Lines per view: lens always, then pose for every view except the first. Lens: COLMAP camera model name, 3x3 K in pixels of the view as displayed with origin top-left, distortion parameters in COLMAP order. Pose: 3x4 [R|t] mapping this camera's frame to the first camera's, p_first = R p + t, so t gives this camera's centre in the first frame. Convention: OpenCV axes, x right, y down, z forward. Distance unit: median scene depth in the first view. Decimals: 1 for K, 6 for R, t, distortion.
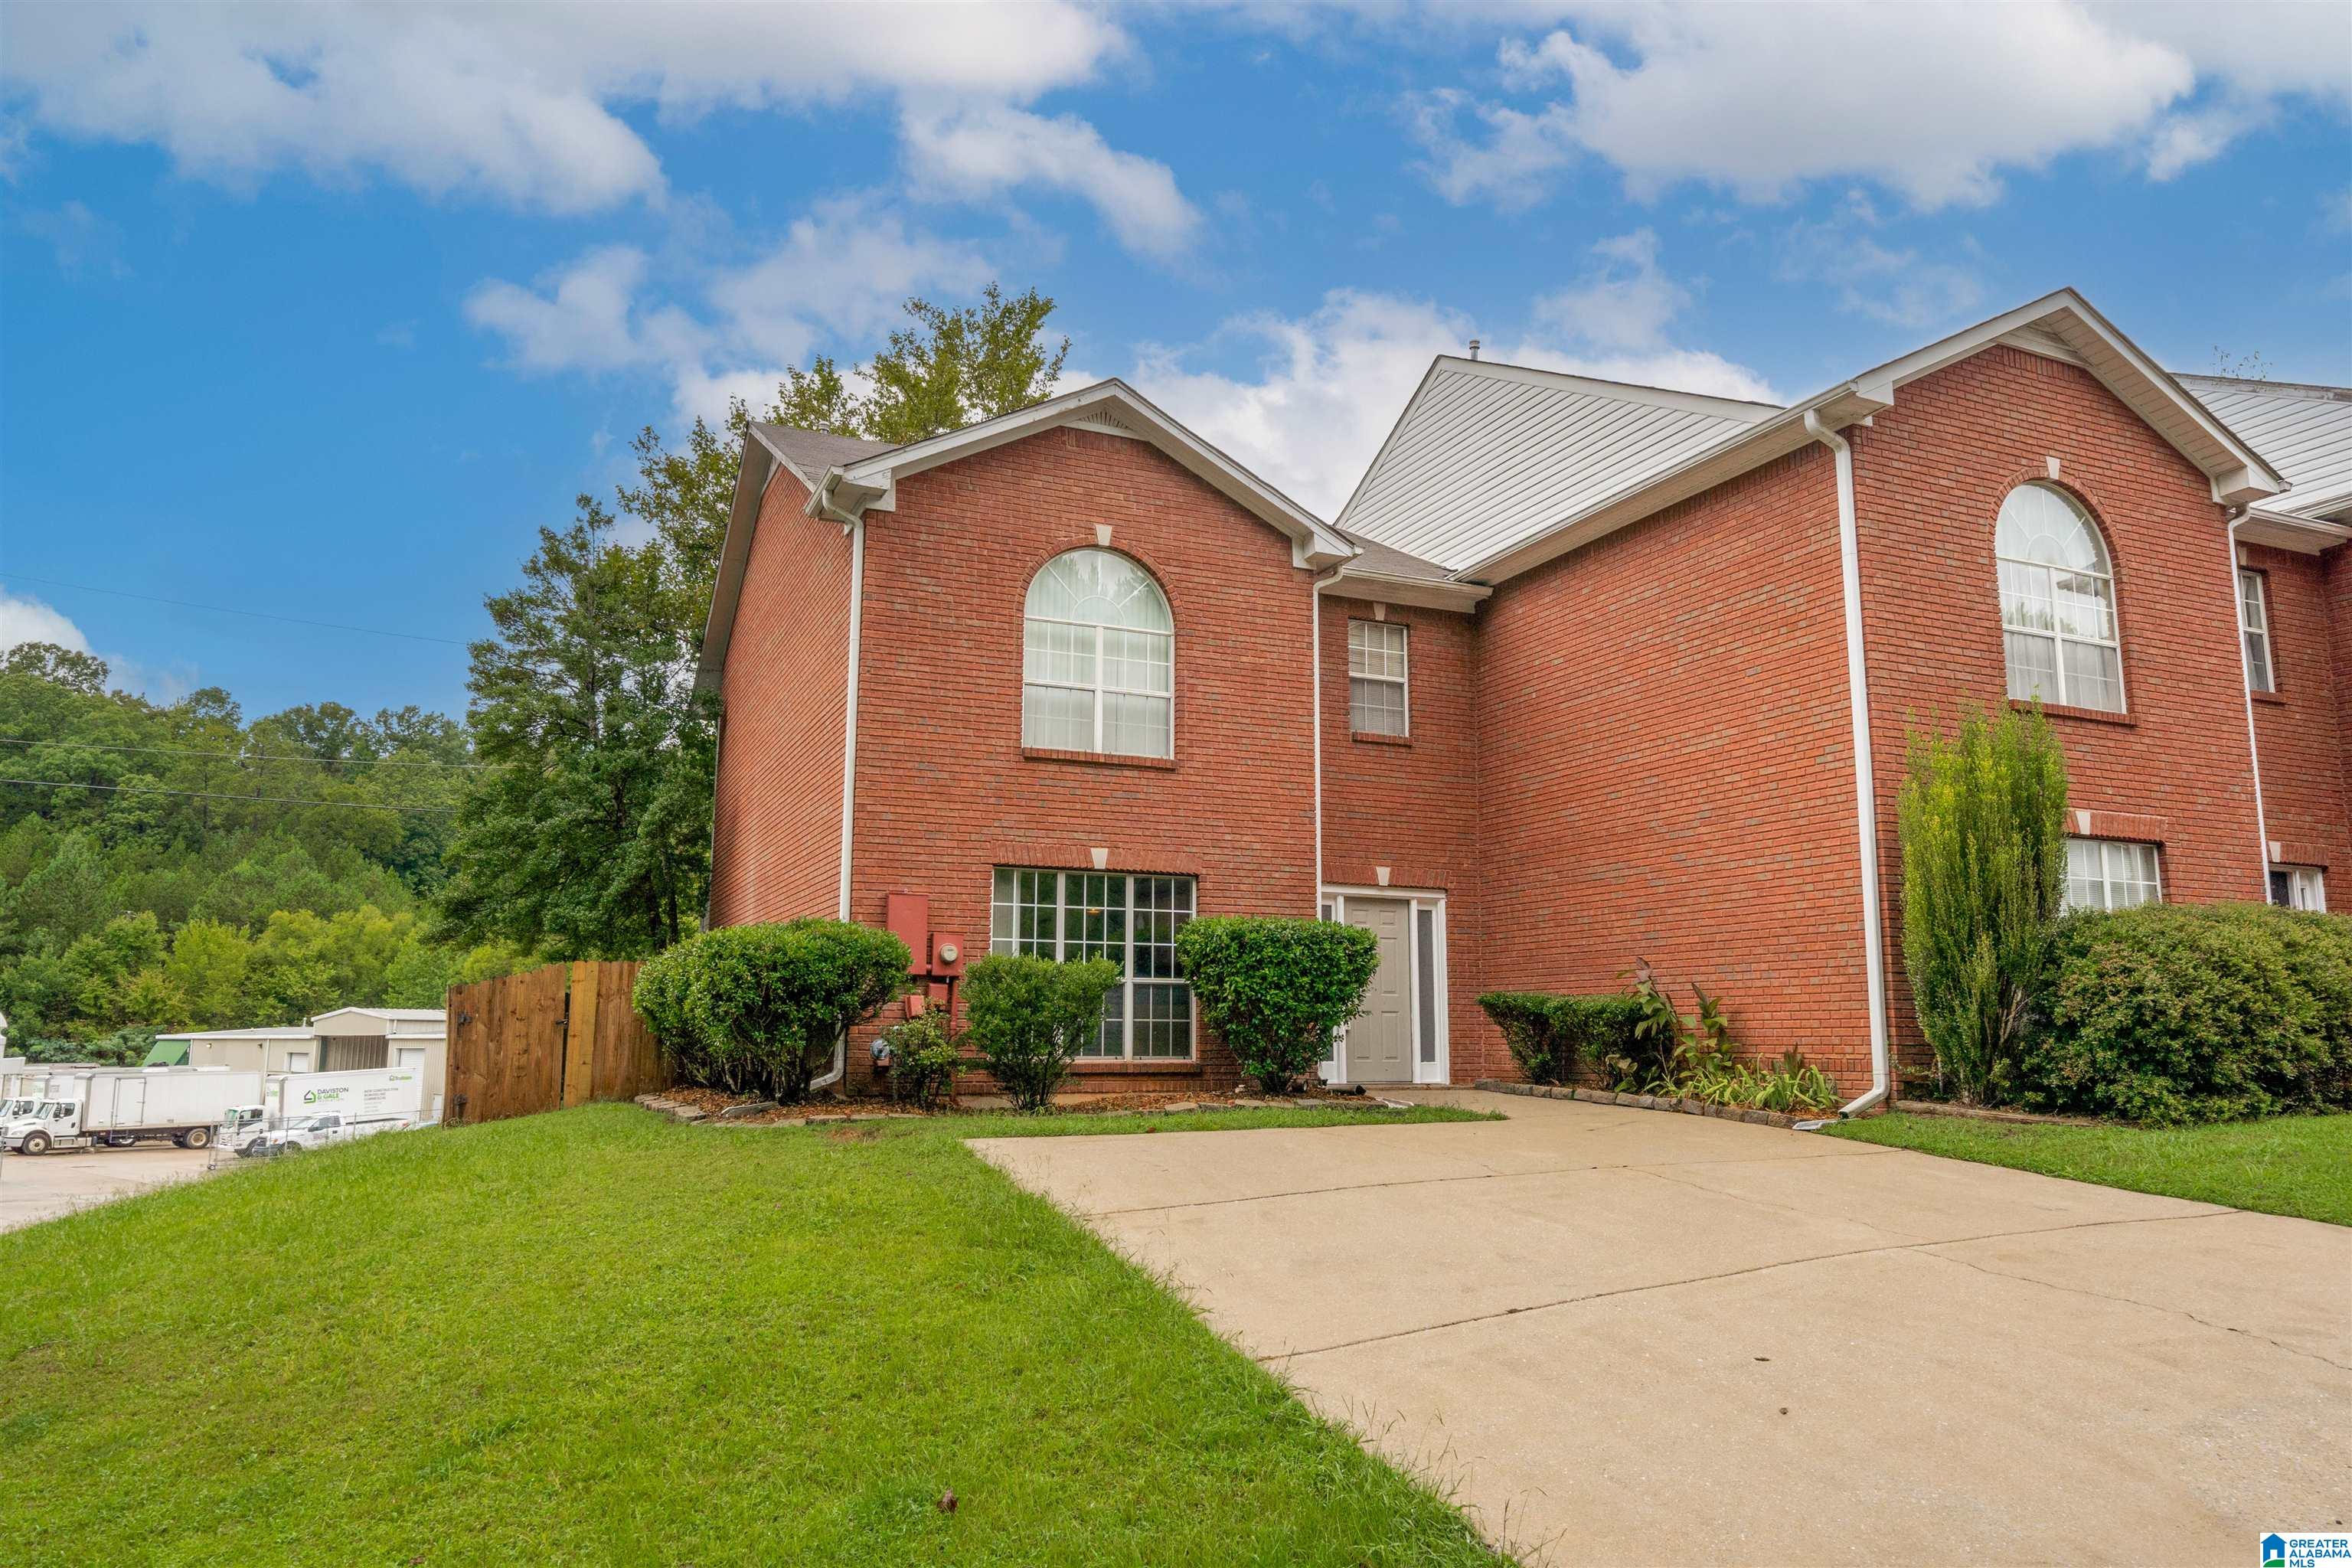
lens RADIAL K [[1577.9, 0, 1179.8], [0, 1577.9, 784.0], [0, 0, 1]] dist [0.008821, -0.000914]
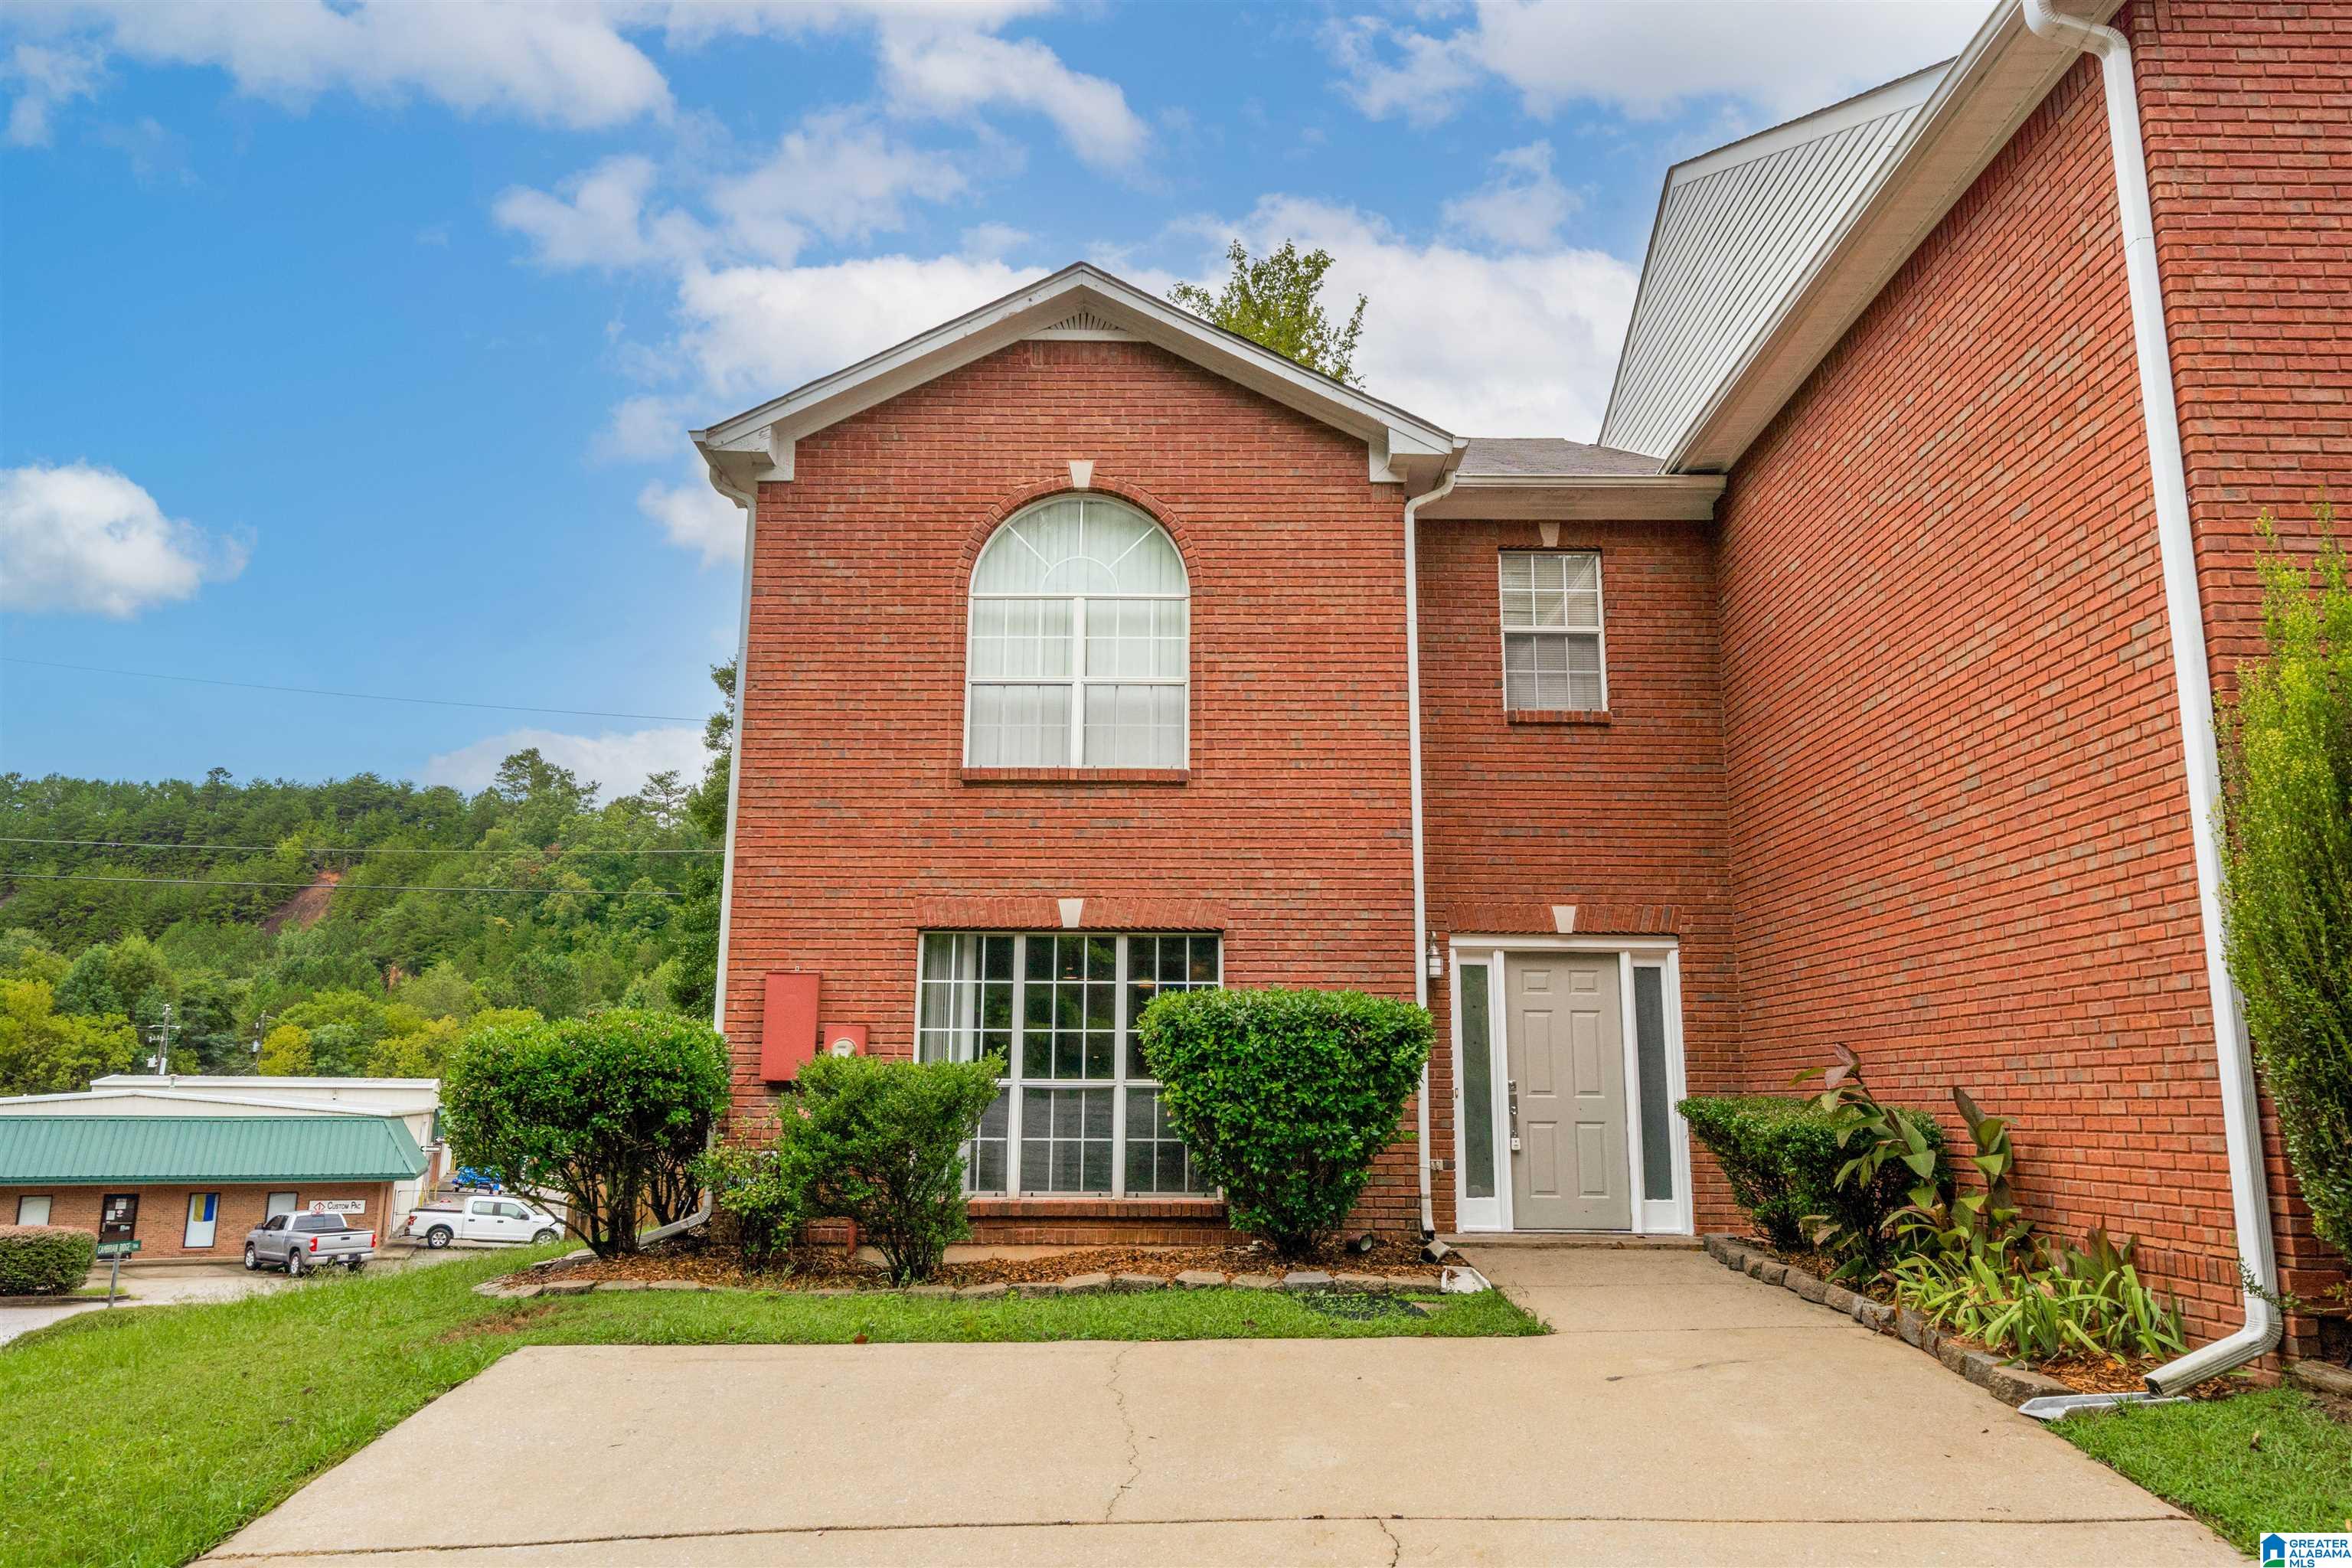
lens RADIAL K [[1577.9, 0, 1181.2], [0, 1577.9, 784.6], [0, 0, 1]] dist [0.008821, -0.000914]
pose [[0.912715, -0.080293, -0.400629, 0.289538], [0.063982, 0.996492, -0.053949, 0.030895], [0.403555, 0.023607, 0.914651, 0.361444]]
